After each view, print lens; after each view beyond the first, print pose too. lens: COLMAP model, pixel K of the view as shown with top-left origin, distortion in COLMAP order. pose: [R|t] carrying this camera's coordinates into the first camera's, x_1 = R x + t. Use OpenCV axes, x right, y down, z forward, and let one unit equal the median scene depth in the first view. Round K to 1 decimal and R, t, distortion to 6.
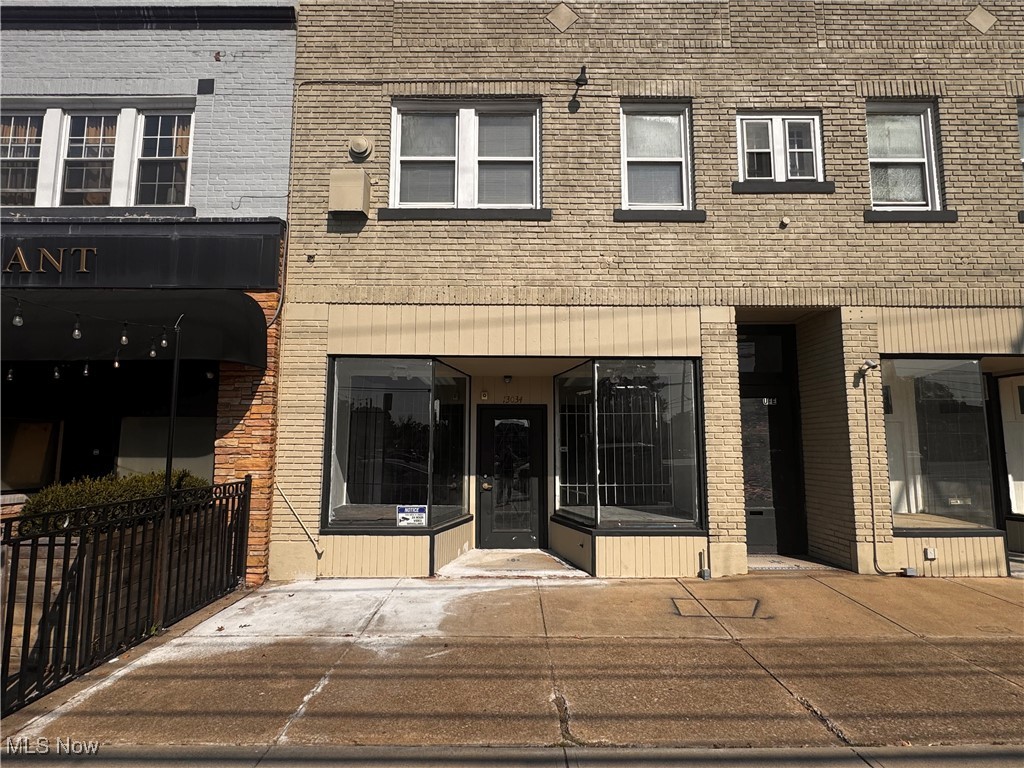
lens RADIAL K [[543.6, 0, 506.4], [0, 543.6, 383.5], [0, 0, 1]] dist [-0.002226, -0.000290]
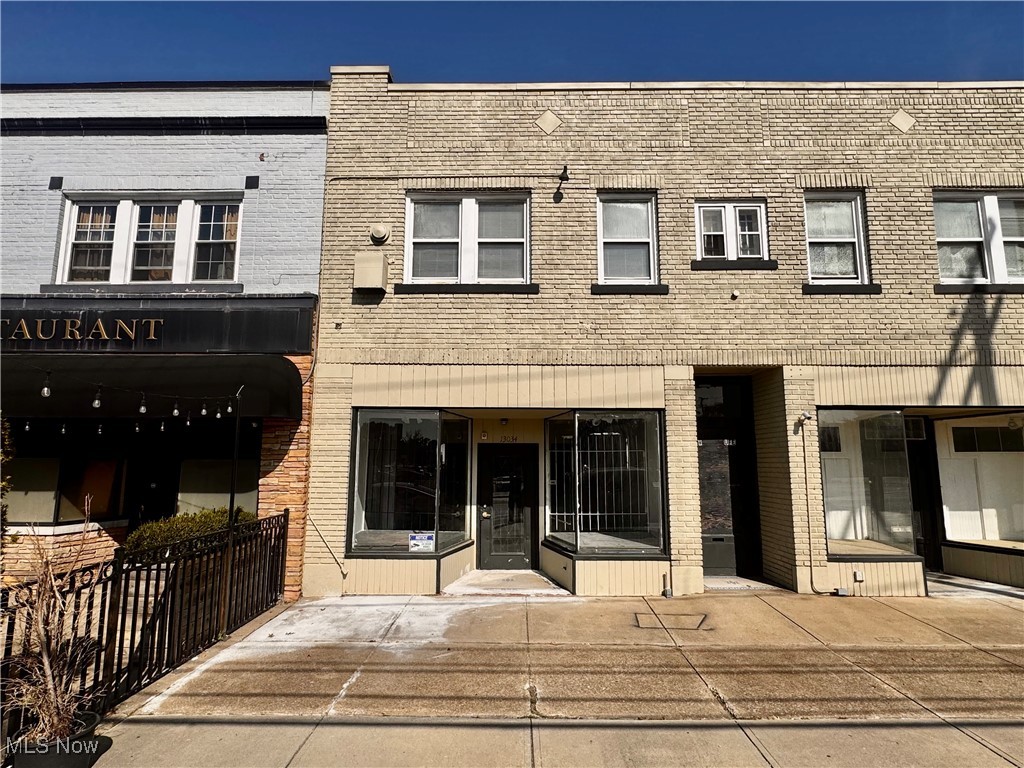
lens RADIAL K [[543.6, 0, 507.0], [0, 543.6, 382.7], [0, 0, 1]] dist [-0.002226, -0.000290]
pose [[0.999919, -0.000899, -0.012690, 0.027823], [0.000553, 0.999627, -0.027287, -0.072008], [0.012710, 0.027278, 0.999547, -0.192303]]
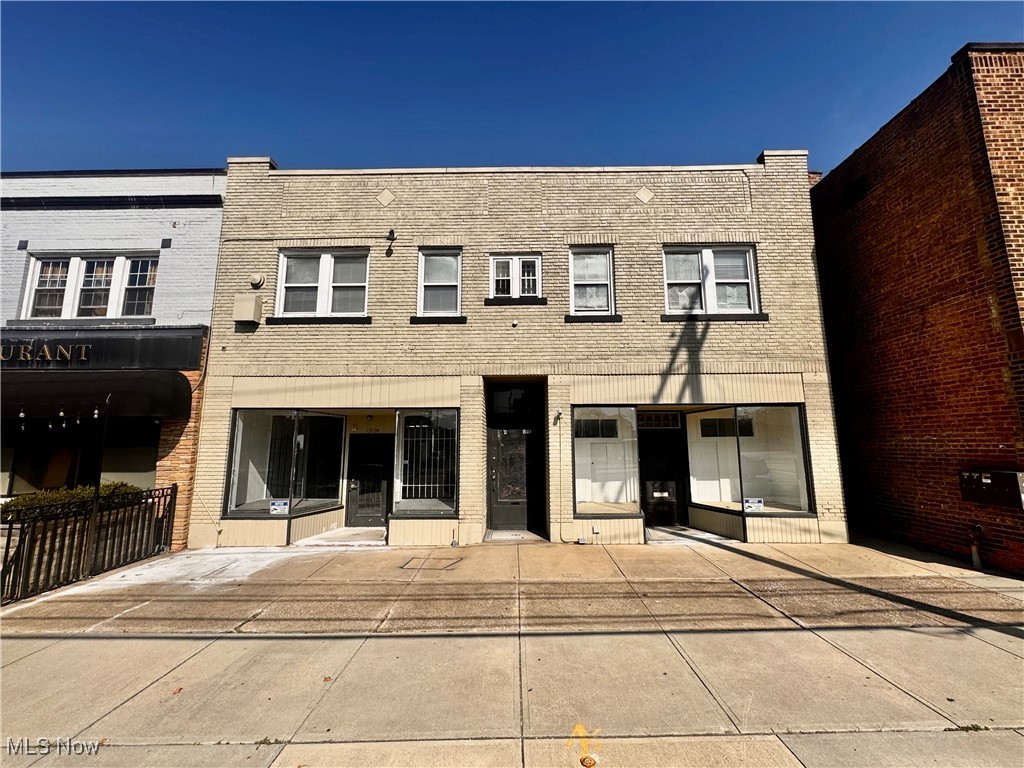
lens RADIAL K [[411.8, 0, 509.7], [0, 411.8, 383.1], [0, 0, 1]] dist [-0.003892, 0.000478]
pose [[0.999920, -0.009197, -0.008630, 0.508994], [0.008909, 0.999422, -0.032799, -0.078558], [0.008927, 0.032719, 0.999425, -0.225182]]
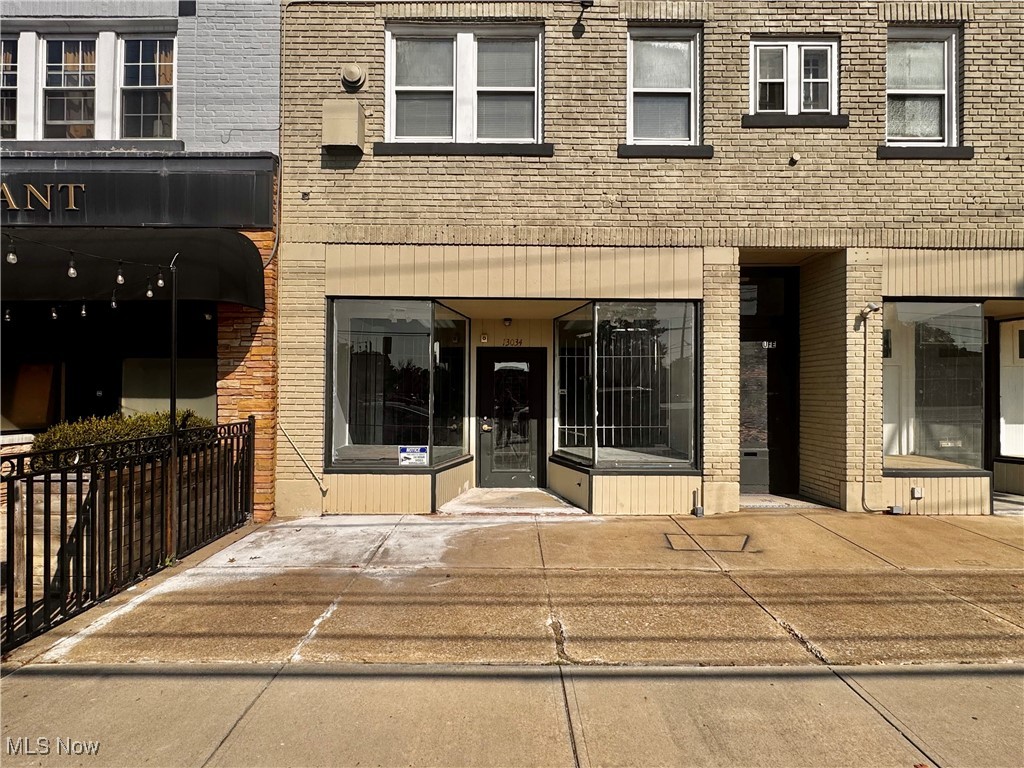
lens RADIAL K [[543.6, 0, 506.3], [0, 543.6, 385.4], [0, 0, 1]] dist [-0.002226, -0.000290]
pose [[0.999997, 0.002413, 0.000813, -0.000314], [-0.002485, 0.994545, 0.104282, 0.004756], [-0.000557, -0.104284, 0.994547, -0.002892]]
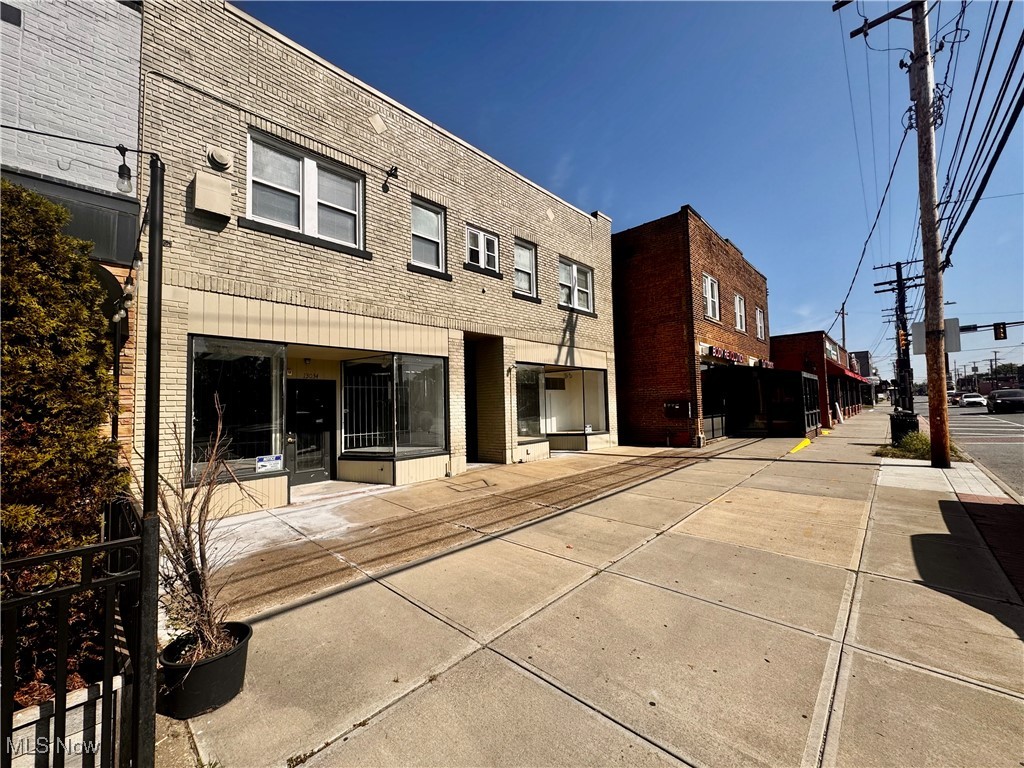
lens RADIAL K [[411.8, 0, 516.2], [0, 411.8, 383.8], [0, 0, 1]] dist [-0.003892, 0.000478]
pose [[0.678901, 0.019293, 0.733976, -0.484844], [-0.056335, 0.998077, 0.025873, -0.008095], [-0.732065, -0.058914, 0.678683, -0.099033]]
